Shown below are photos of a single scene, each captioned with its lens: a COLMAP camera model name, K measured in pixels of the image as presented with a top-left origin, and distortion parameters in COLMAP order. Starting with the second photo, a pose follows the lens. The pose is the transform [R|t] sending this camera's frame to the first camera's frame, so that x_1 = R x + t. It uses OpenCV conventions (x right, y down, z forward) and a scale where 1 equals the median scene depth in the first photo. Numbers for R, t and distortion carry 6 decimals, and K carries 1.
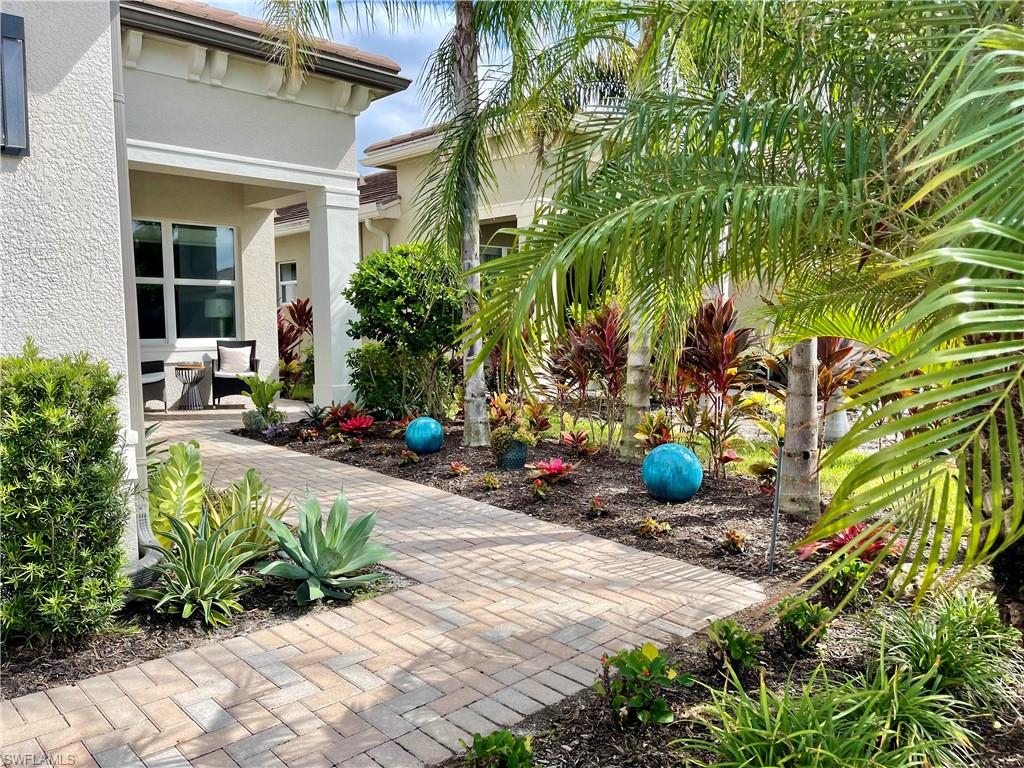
lens RADIAL K [[738.4, 0, 509.3], [0, 738.4, 382.8], [0, 0, 1]] dist [0.034322, 0.000149]
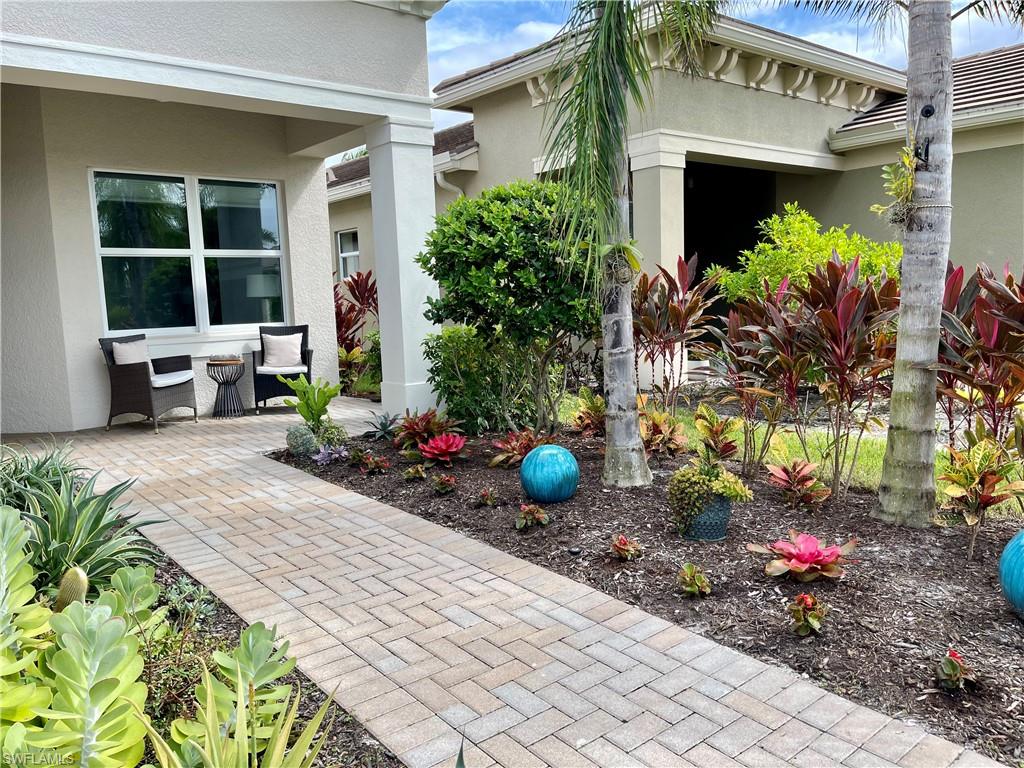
lens RADIAL K [[778.5, 0, 512.8], [0, 778.5, 383.7], [0, 0, 1]] dist [0.044287, -0.004049]
pose [[0.995658, -0.017731, -0.091382, -0.059432], [0.020822, 0.999239, 0.032984, -0.021551], [0.090727, -0.034744, 0.995270, 0.227998]]
